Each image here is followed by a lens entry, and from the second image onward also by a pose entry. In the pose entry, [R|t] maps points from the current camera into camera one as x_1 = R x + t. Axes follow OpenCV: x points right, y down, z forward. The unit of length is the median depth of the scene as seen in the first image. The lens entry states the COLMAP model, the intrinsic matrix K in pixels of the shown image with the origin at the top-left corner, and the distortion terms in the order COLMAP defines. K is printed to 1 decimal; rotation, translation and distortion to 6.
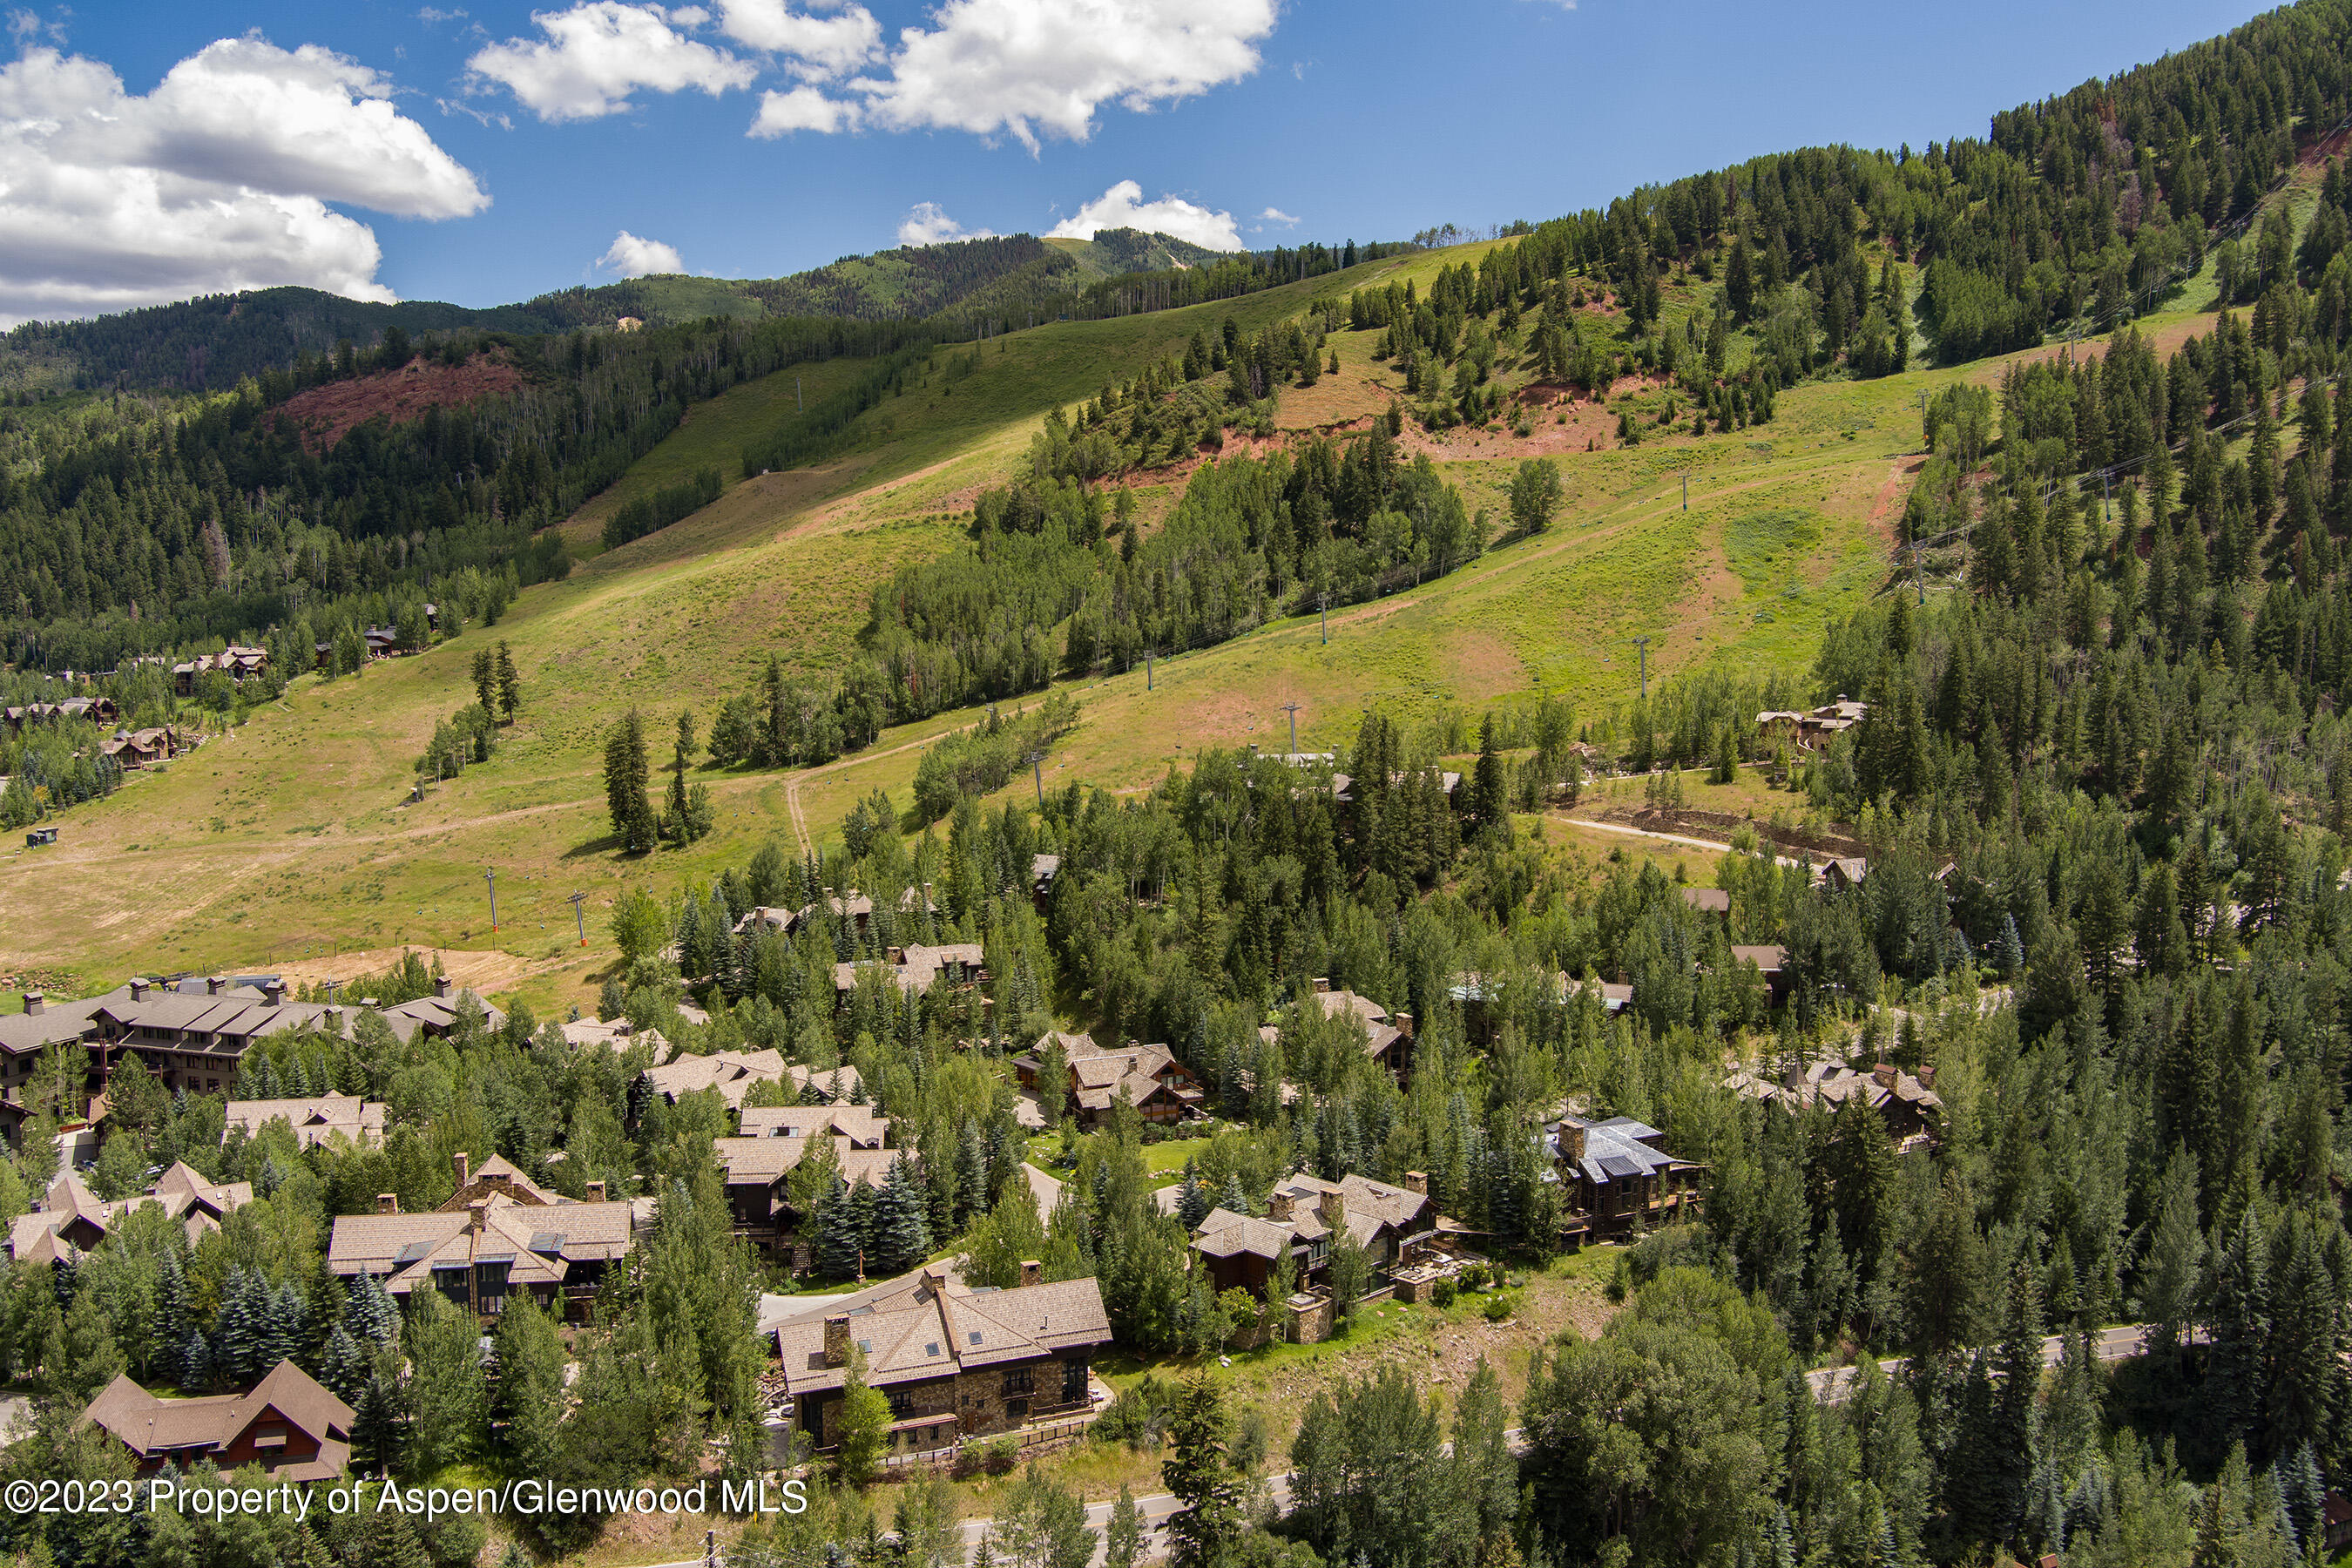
lens RADIAL K [[1873.3, 0, 1191.4], [0, 1873.3, 787.6], [0, 0, 1]] dist [-0.066934, 0.017811]
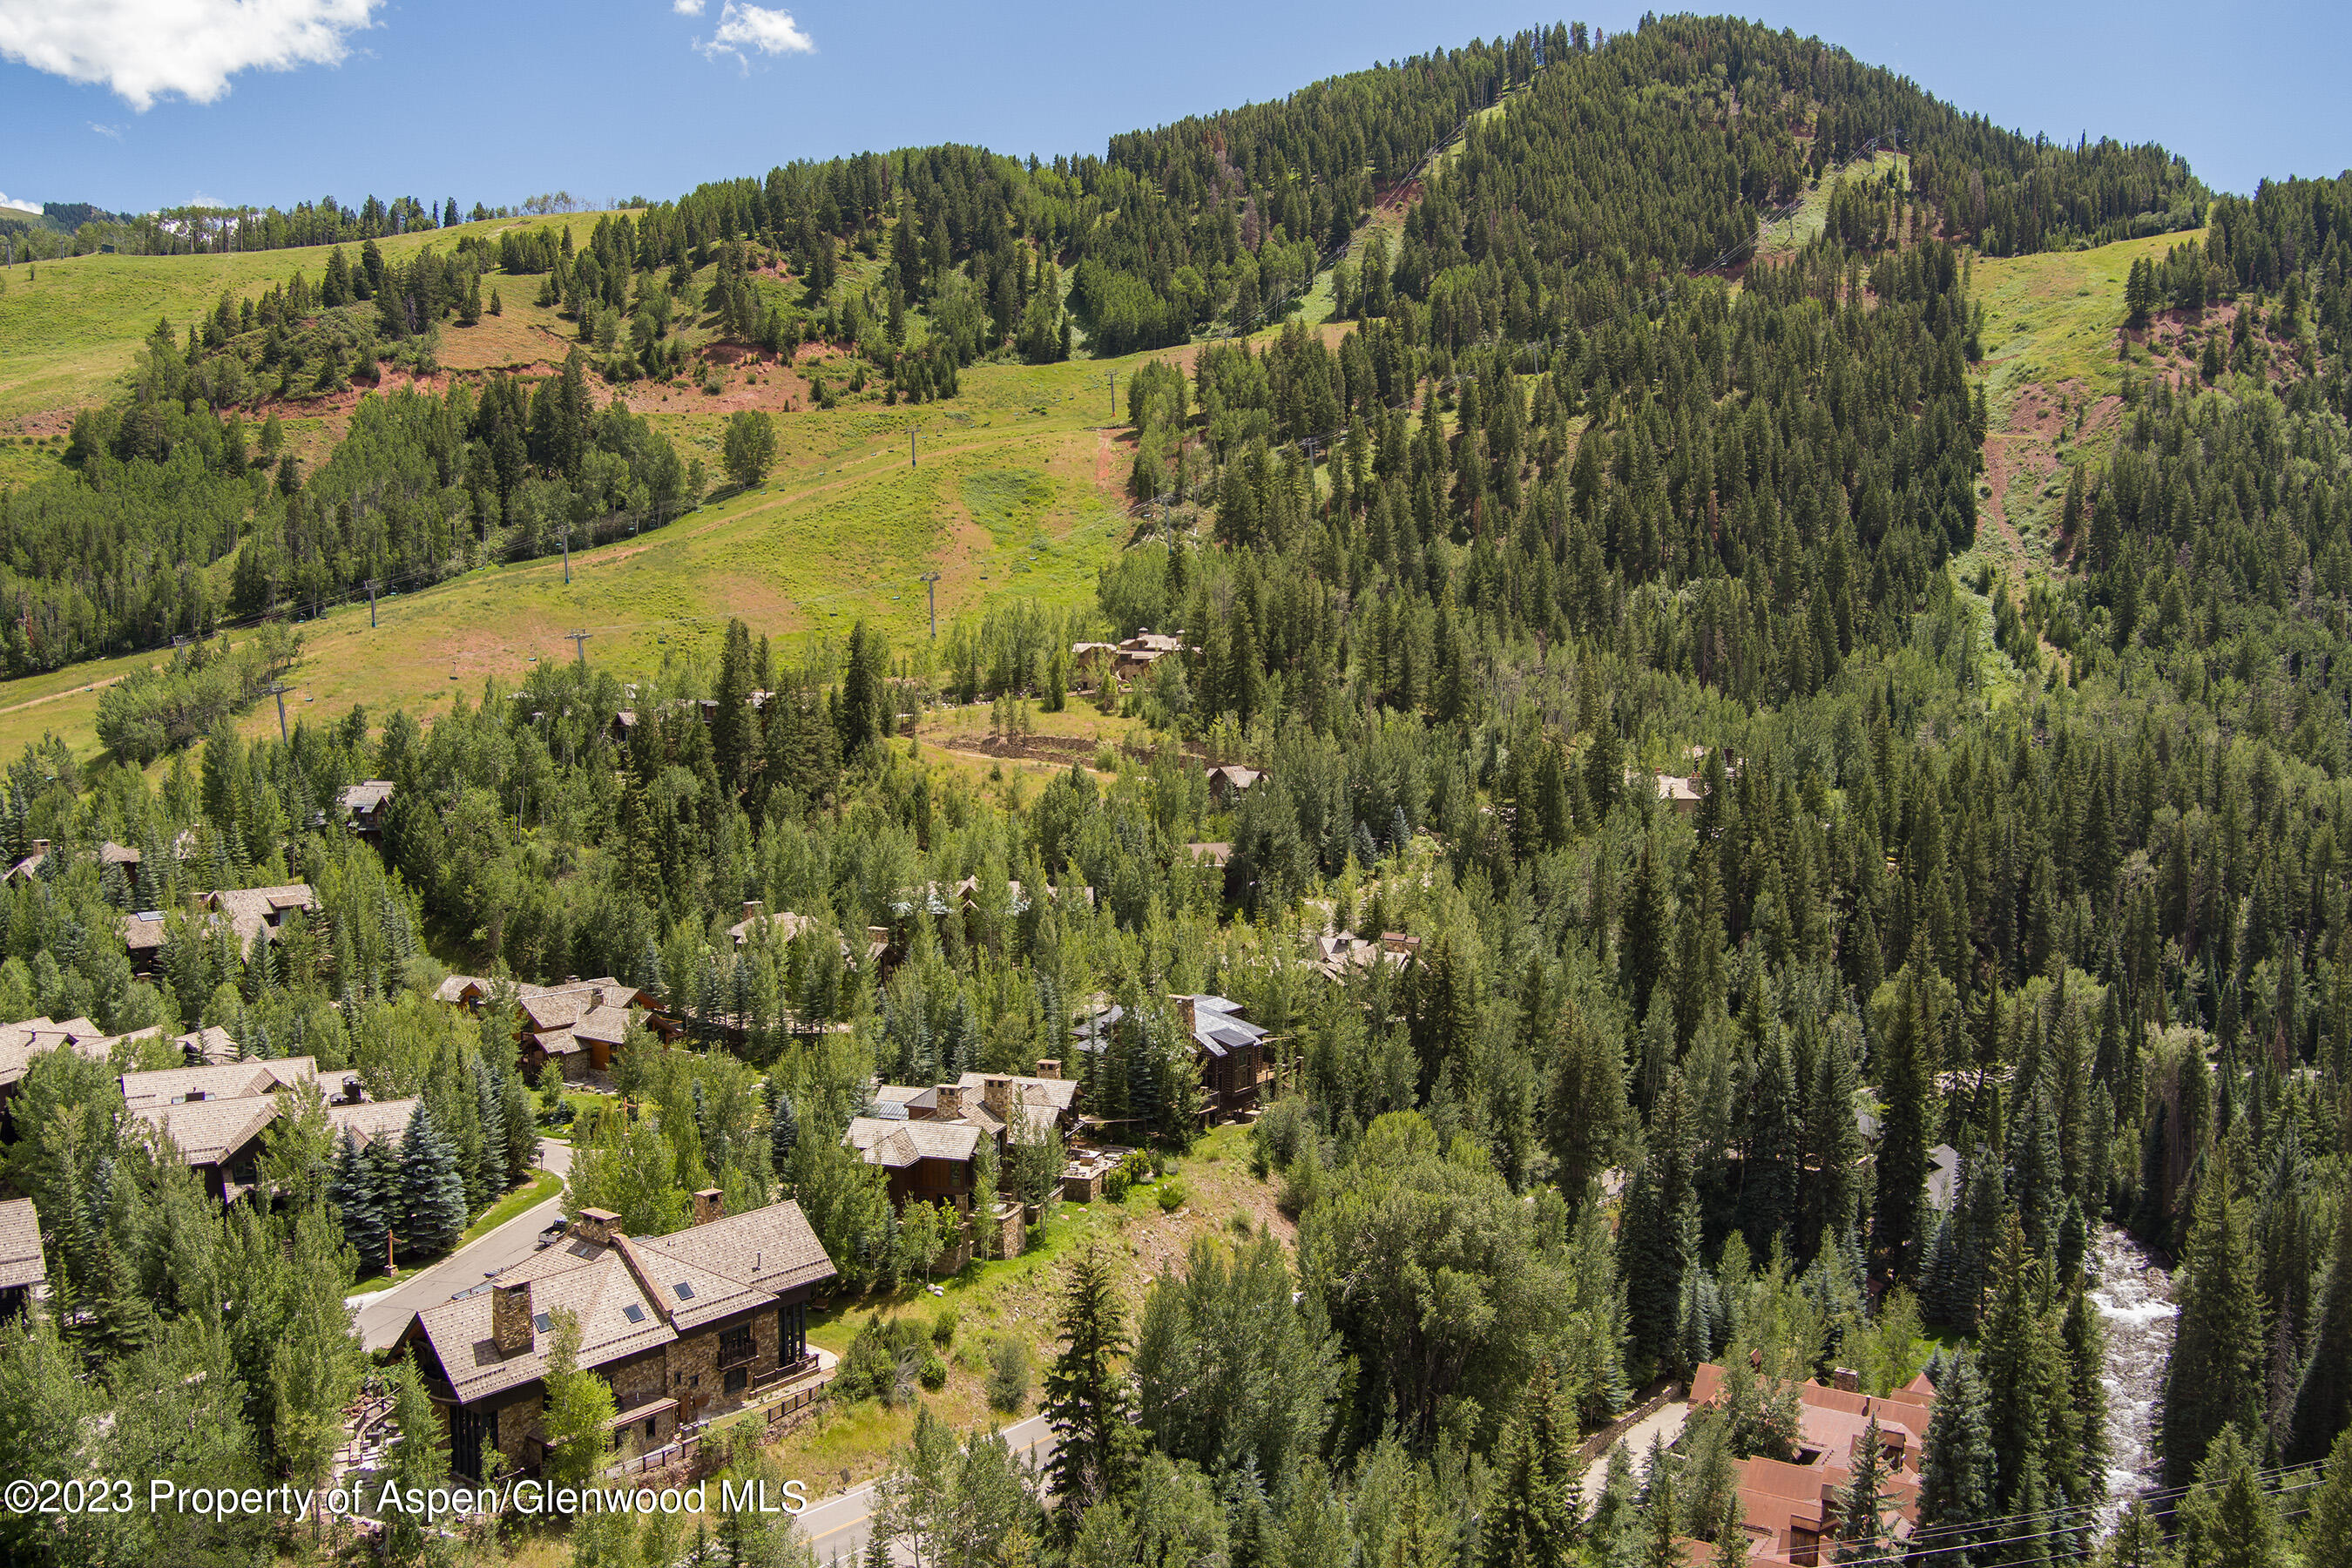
lens RADIAL K [[1873.3, 0, 1171.7], [0, 1873.3, 781.0], [0, 0, 1]] dist [-0.066934, 0.017811]
pose [[0.872971, -0.025286, 0.487117, -0.103993], [0.038643, 0.999102, -0.017391, 0.040344], [-0.486239, 0.034005, 0.873164, 0.092067]]
